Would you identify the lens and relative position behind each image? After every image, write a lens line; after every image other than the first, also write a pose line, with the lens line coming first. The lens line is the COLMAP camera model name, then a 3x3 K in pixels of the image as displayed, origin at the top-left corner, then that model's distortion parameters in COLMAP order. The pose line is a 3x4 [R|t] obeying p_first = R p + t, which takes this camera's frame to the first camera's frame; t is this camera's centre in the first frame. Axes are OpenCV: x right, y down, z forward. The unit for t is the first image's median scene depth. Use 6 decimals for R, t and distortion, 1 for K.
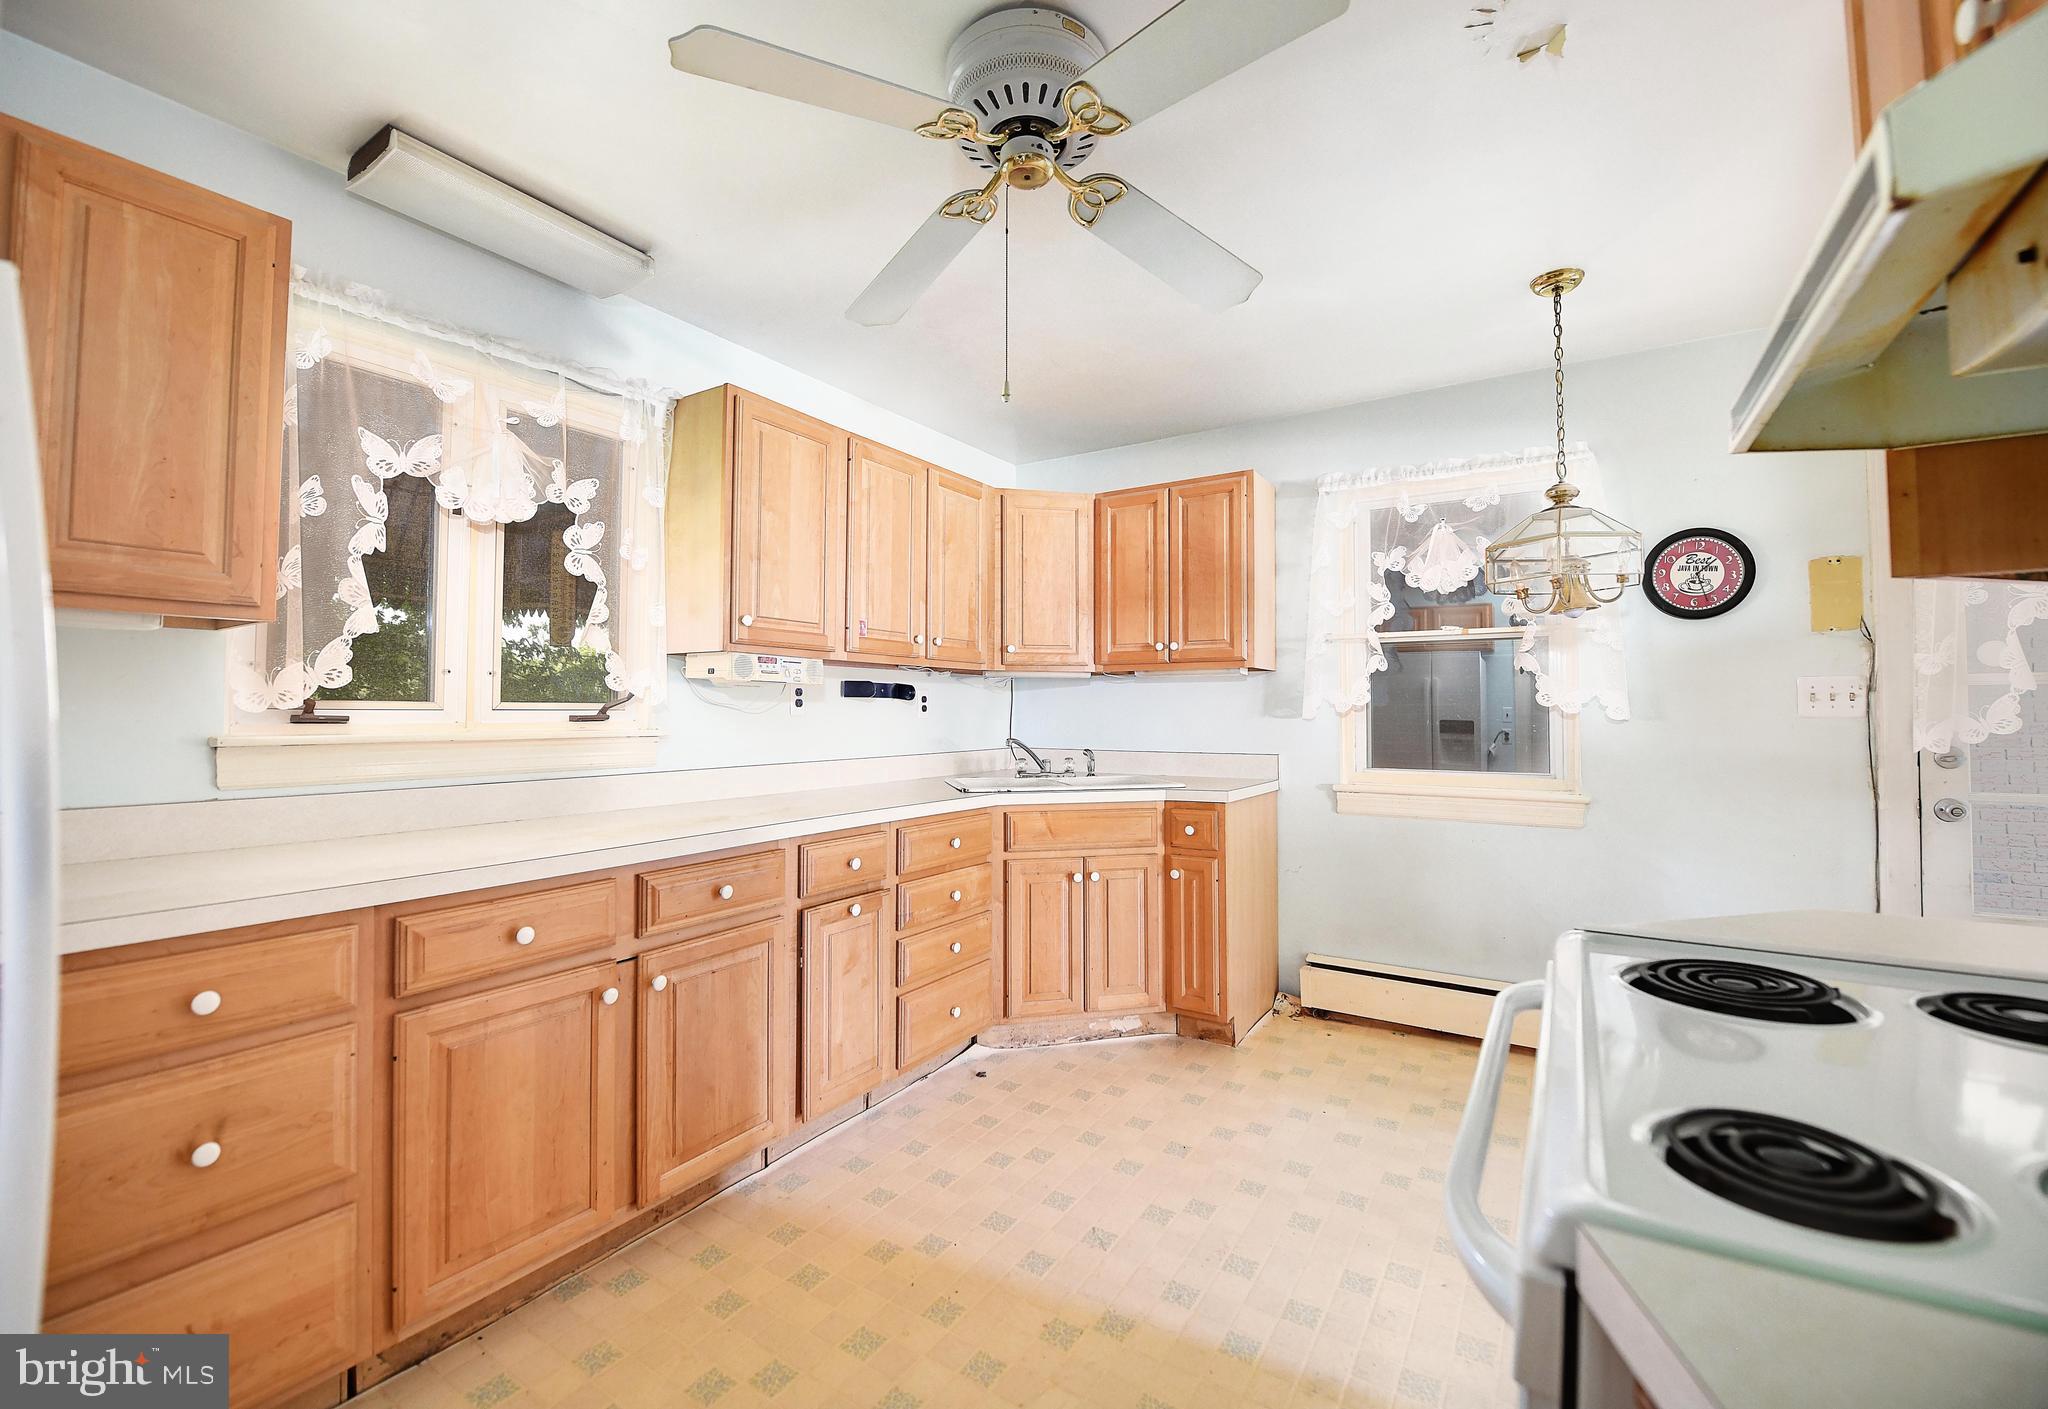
lens RADIAL K [[830.9, 0, 1024.0], [0, 830.9, 704.5], [0, 0, 1]] dist [-0.001776, -0.000214]
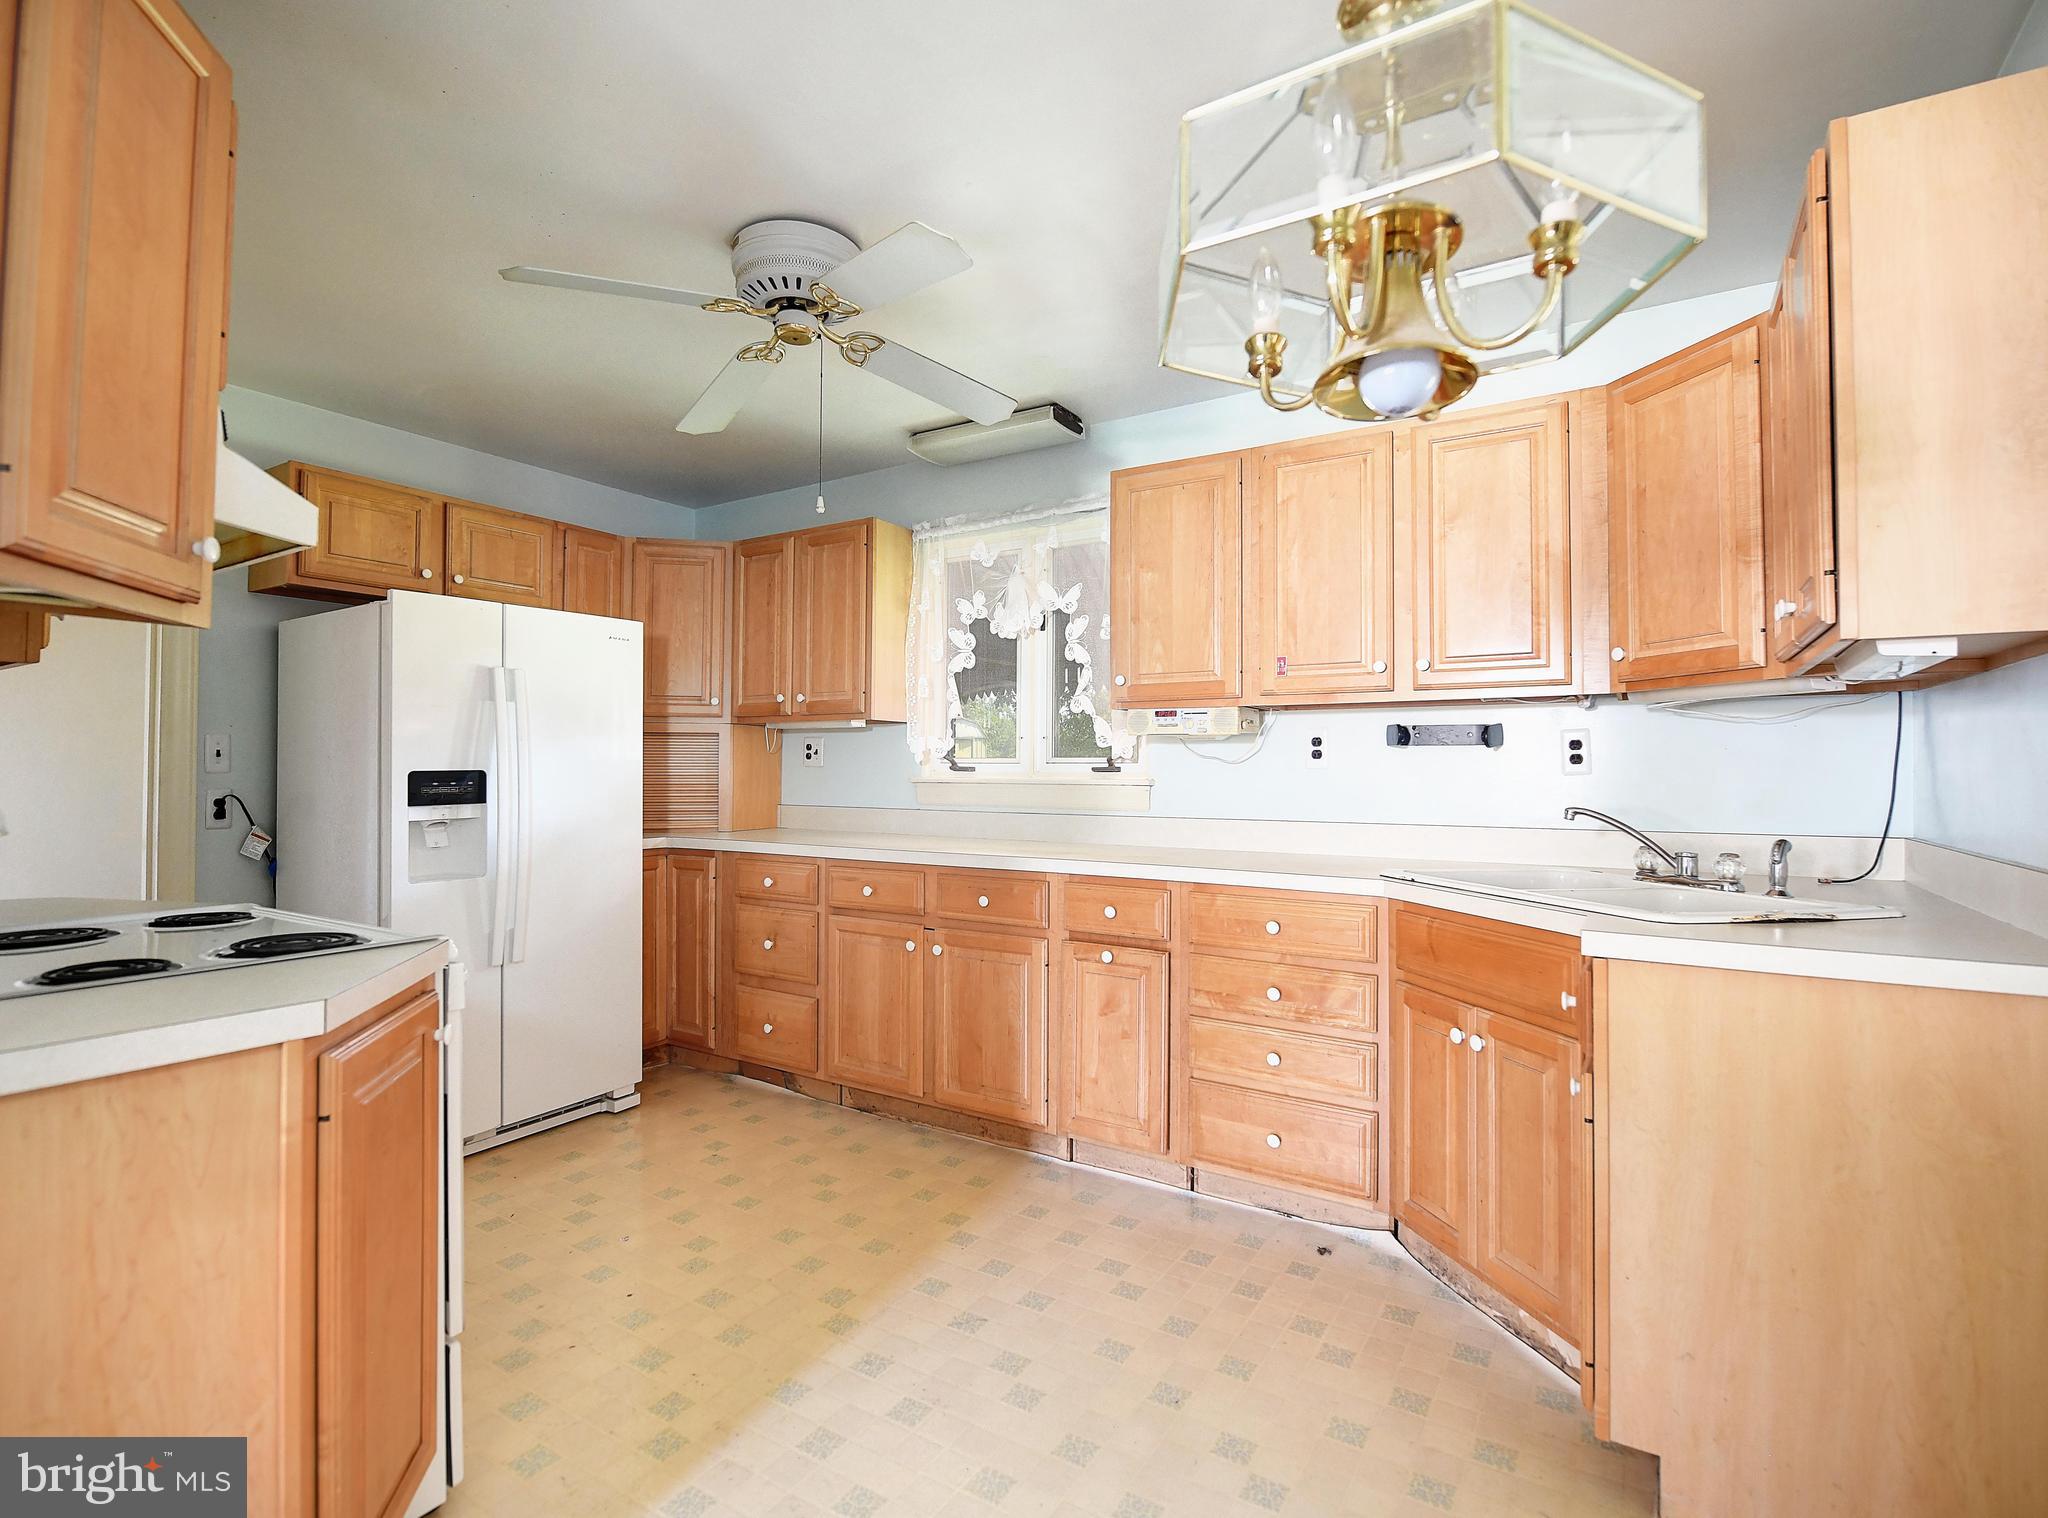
lens RADIAL K [[994.8, 0, 1019.7], [0, 994.8, 766.3], [0, 0, 1]] dist [-0.000486, 0.000020]
pose [[0.022239, -0.002672, -0.999749, 1.041029], [0.004415, 0.999987, -0.002575, 0.016344], [0.999743, -0.004357, 0.022250, 0.887102]]
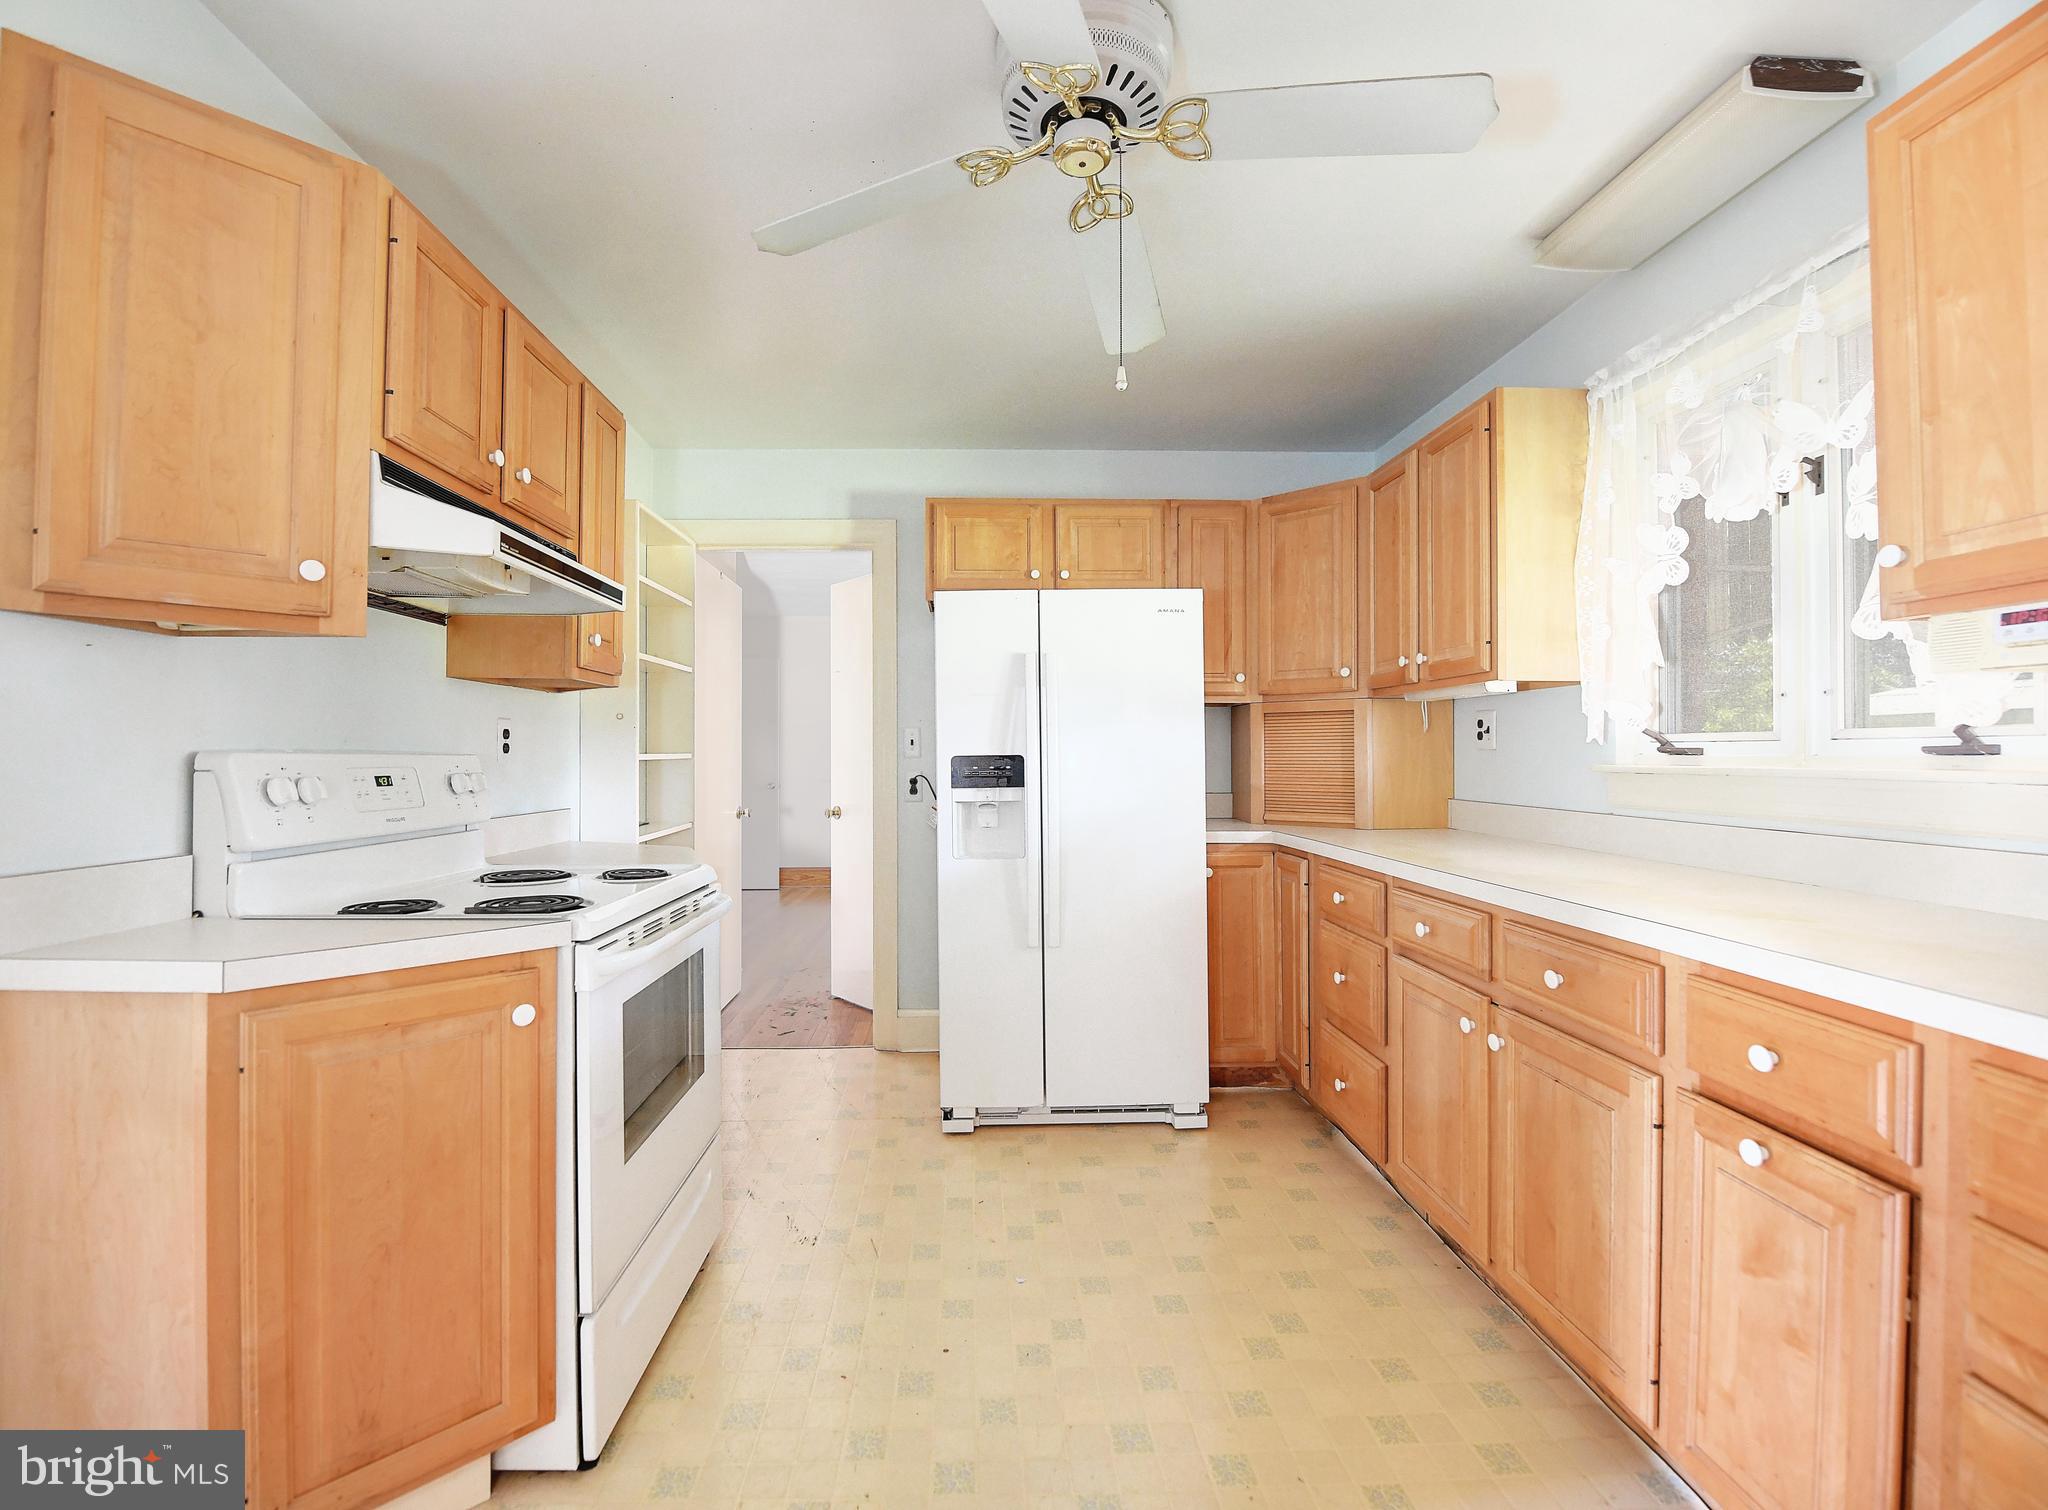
lens RADIAL K [[917.6, 0, 992.4], [0, 917.6, 753.7], [0, 0, 1]] dist [-0.003894, -0.009472]
pose [[-0.820752, -0.000710, -0.571285, 0.459484], [0.004454, 0.999961, -0.007641, 0.022613], [0.571268, -0.008816, -0.820716, 1.206674]]
